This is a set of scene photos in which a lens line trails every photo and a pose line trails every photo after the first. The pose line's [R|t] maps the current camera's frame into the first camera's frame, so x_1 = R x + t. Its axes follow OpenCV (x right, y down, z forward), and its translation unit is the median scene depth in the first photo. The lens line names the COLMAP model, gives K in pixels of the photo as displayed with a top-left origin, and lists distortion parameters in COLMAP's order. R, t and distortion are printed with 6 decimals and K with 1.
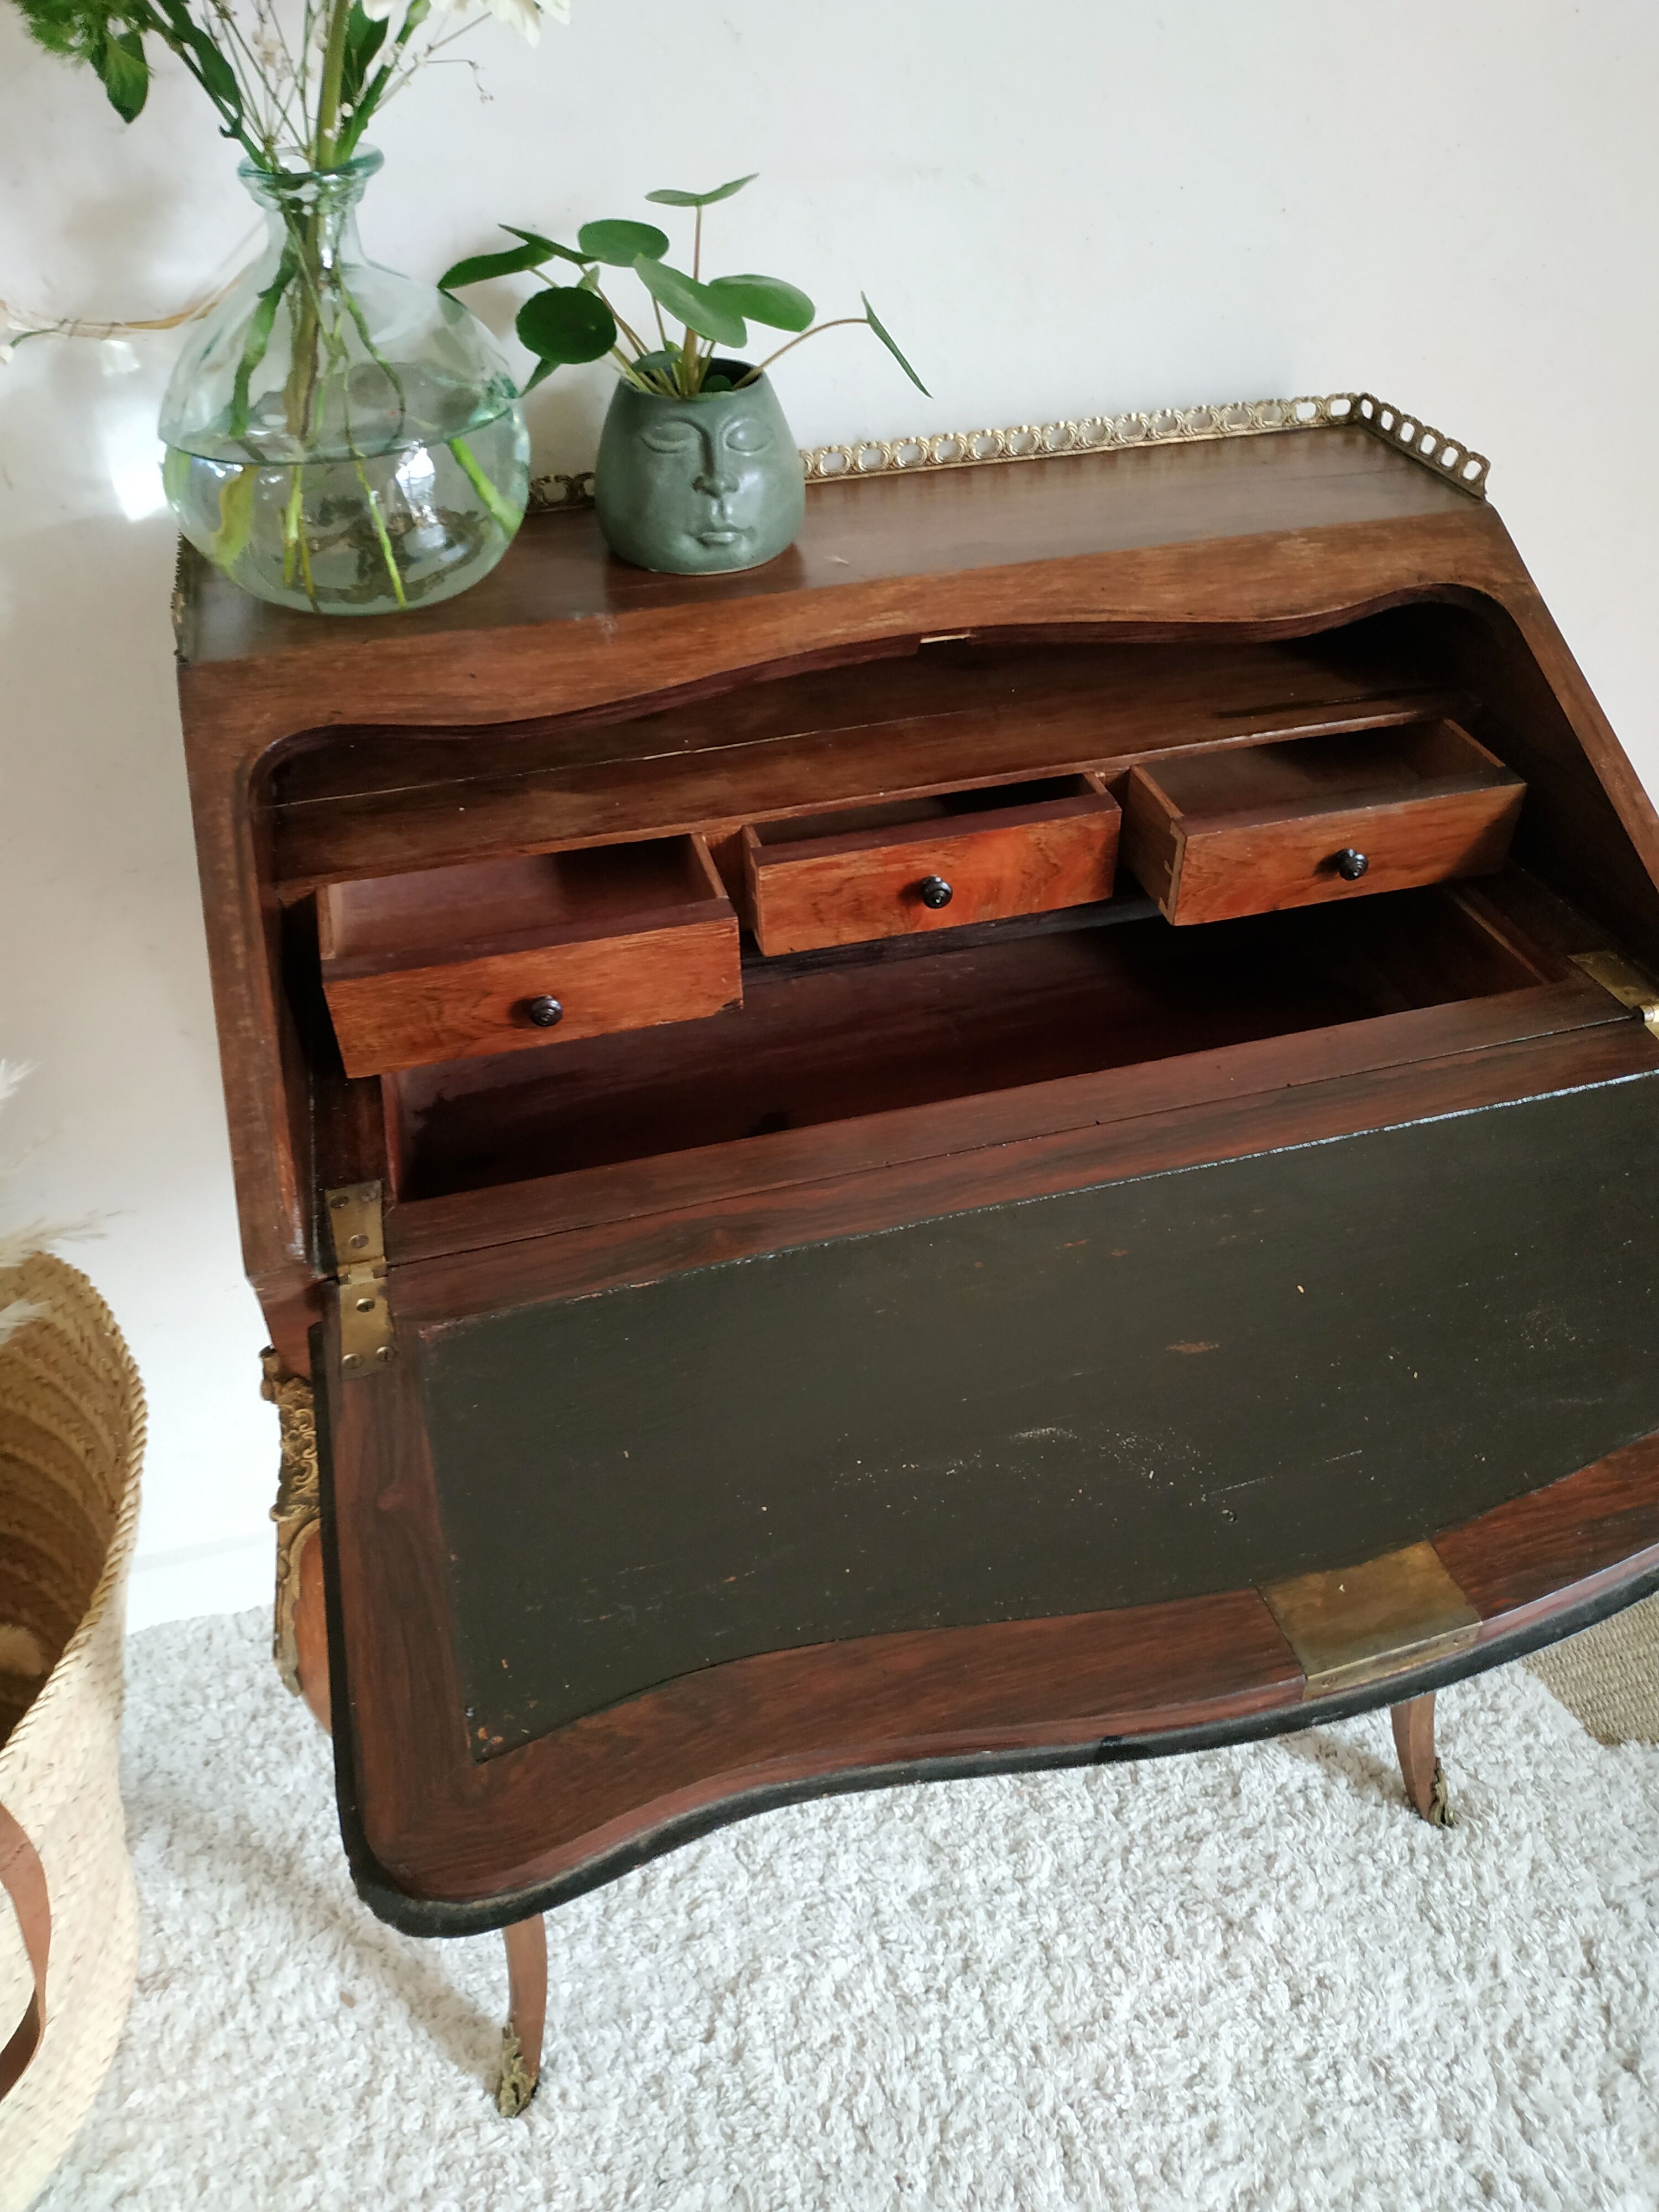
lens RADIAL K [[1656.7, 0, 844.6], [0, 1656.7, 1115.5], [0, 0, 1]] dist [-0.034180, 0.024914]
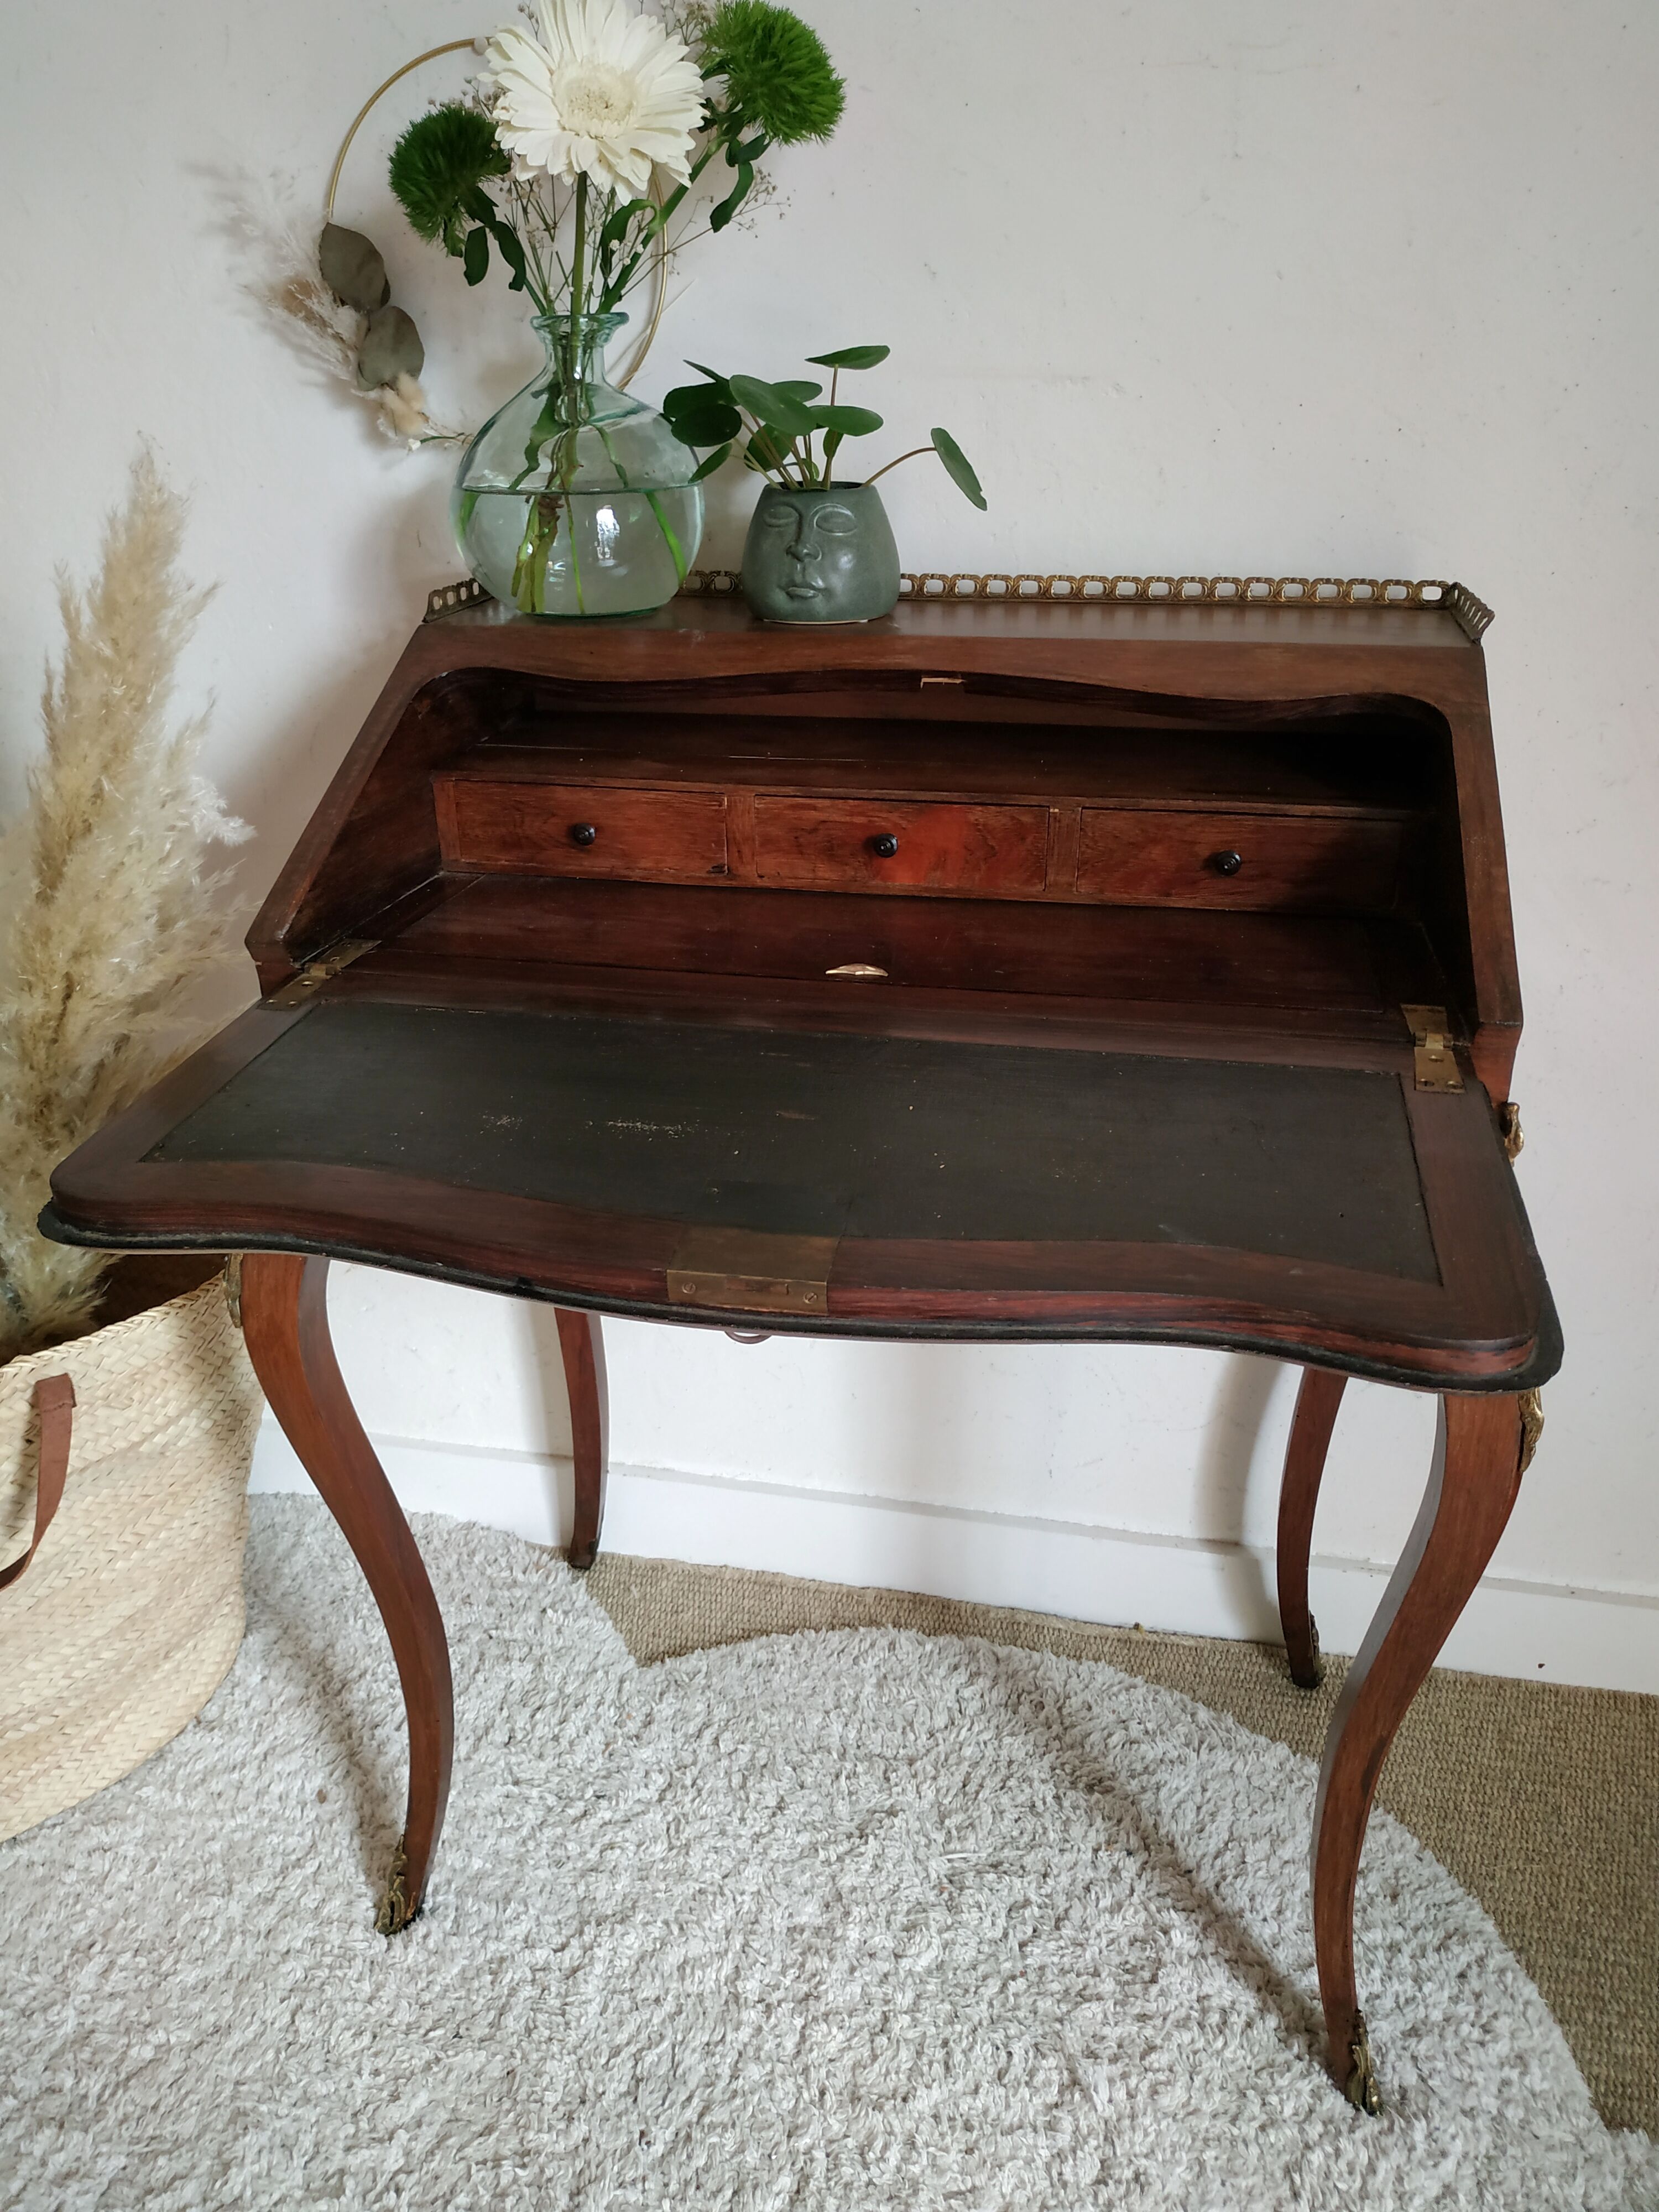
lens RADIAL K [[1670.6, 0, 823.3], [0, 1670.6, 1121.4], [0, 0, 1]] dist [-0.009648, -0.009062]
pose [[0.882296, 0.201702, -0.425288, 0.415398], [-0.299321, 0.937738, -0.176224, 0.195631], [0.363264, 0.282779, 0.887736, -0.047355]]
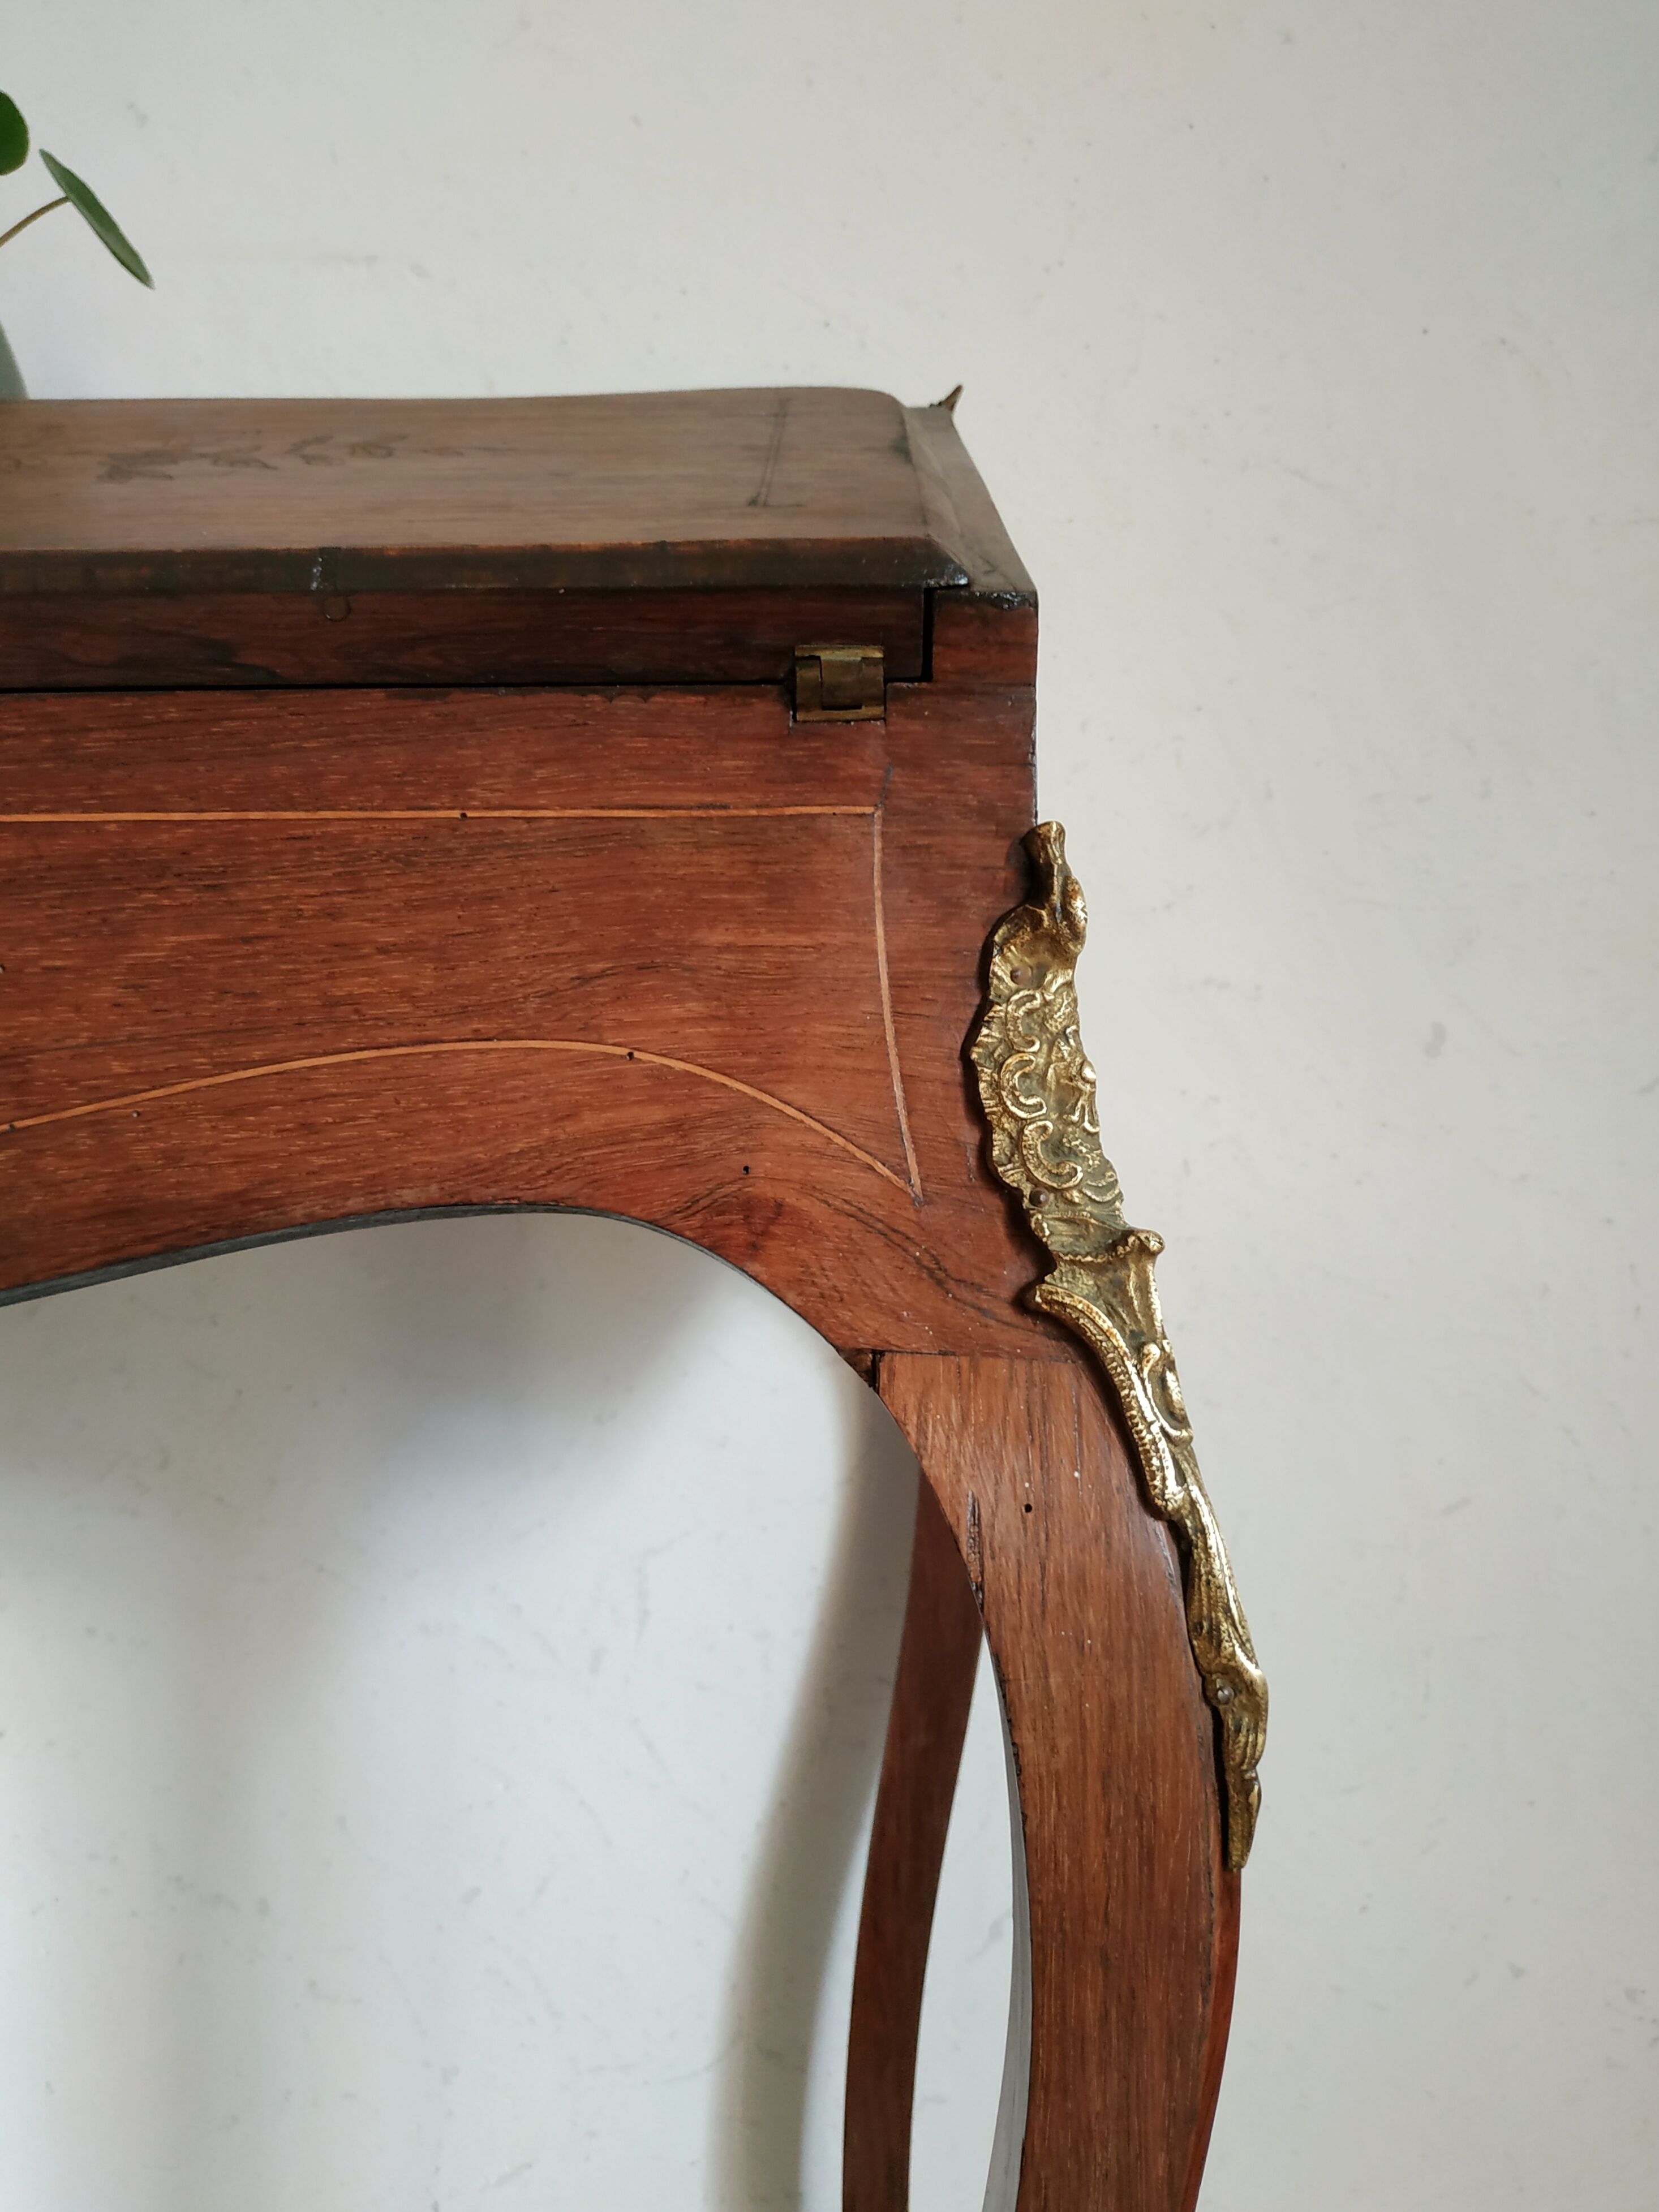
lens RADIAL K [[1670.7, 0, 841.7], [0, 1670.7, 1133.9], [0, 0, 1]] dist [-0.009648, -0.009062]
pose [[0.957591, 0.012872, -0.287845, 0.420405], [-0.187161, 0.787333, -0.587432, 0.191365], [0.219069, 0.616393, 0.756352, 0.516269]]
